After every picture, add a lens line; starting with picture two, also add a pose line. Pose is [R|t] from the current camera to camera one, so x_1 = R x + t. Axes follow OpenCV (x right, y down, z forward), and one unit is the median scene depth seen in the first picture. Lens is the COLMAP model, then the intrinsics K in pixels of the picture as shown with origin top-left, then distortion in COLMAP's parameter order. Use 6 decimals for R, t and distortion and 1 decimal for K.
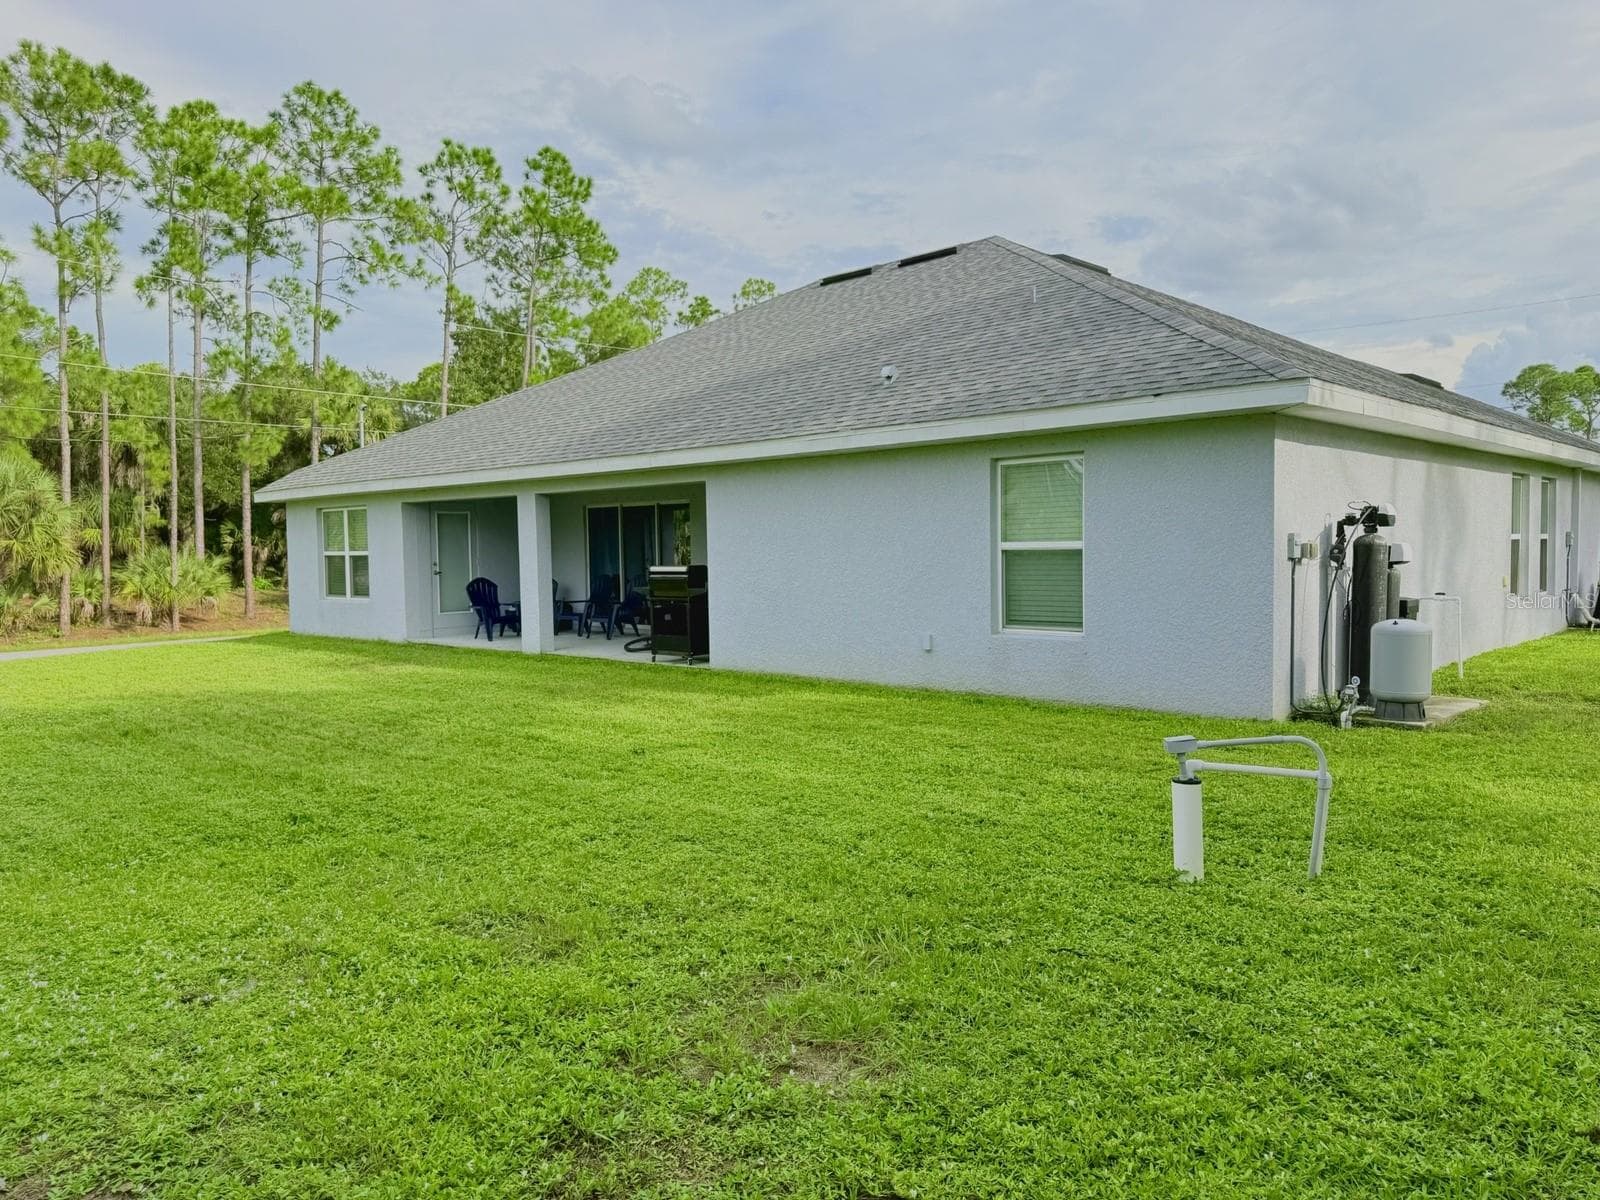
lens RADIAL K [[1145.9, 0, 800.0], [0, 1145.9, 600.0], [0, 0, 1]] dist [0.046394, -0.056405]
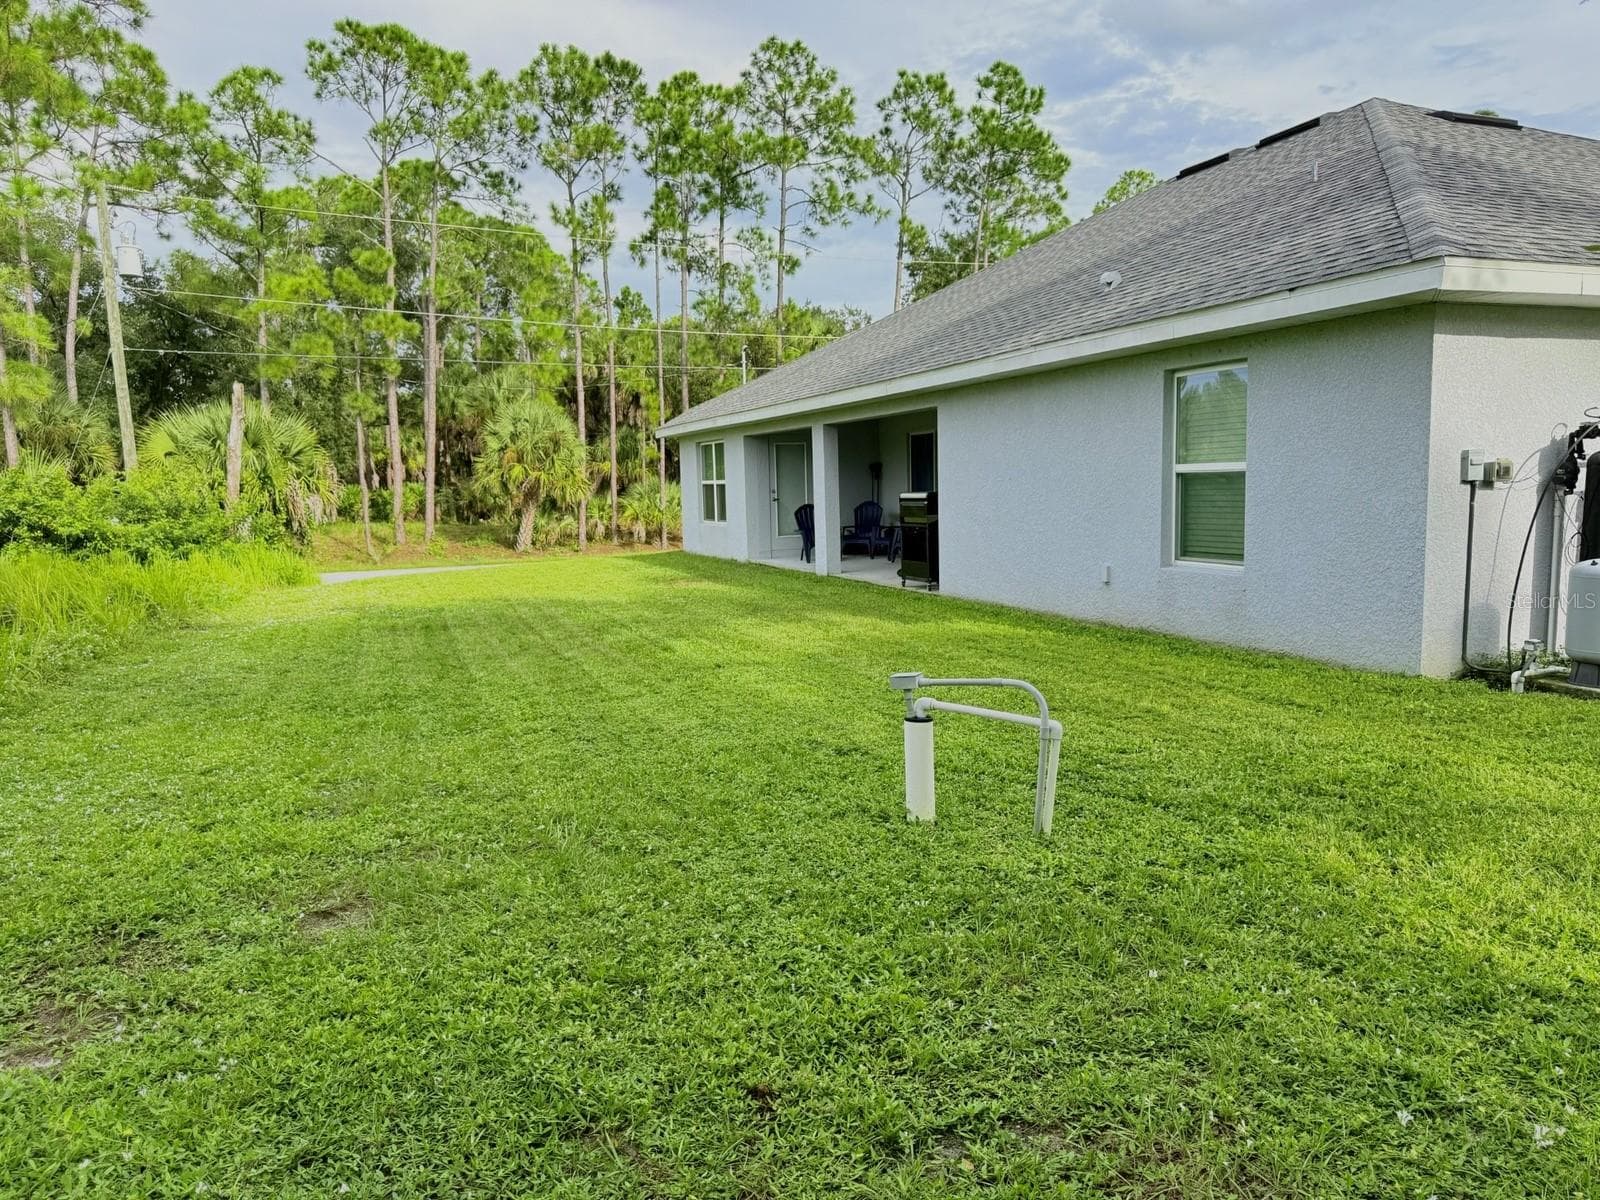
lens RADIAL K [[1125.5, 0, 822.7], [0, 1125.5, 630.2], [0, 0, 1]] dist [0.159067, -0.375106]
pose [[0.902582, 0.048244, -0.427807, 0.098684], [-0.008134, 0.995435, 0.095095, -0.001129], [0.430441, -0.082351, 0.898854, 0.019779]]
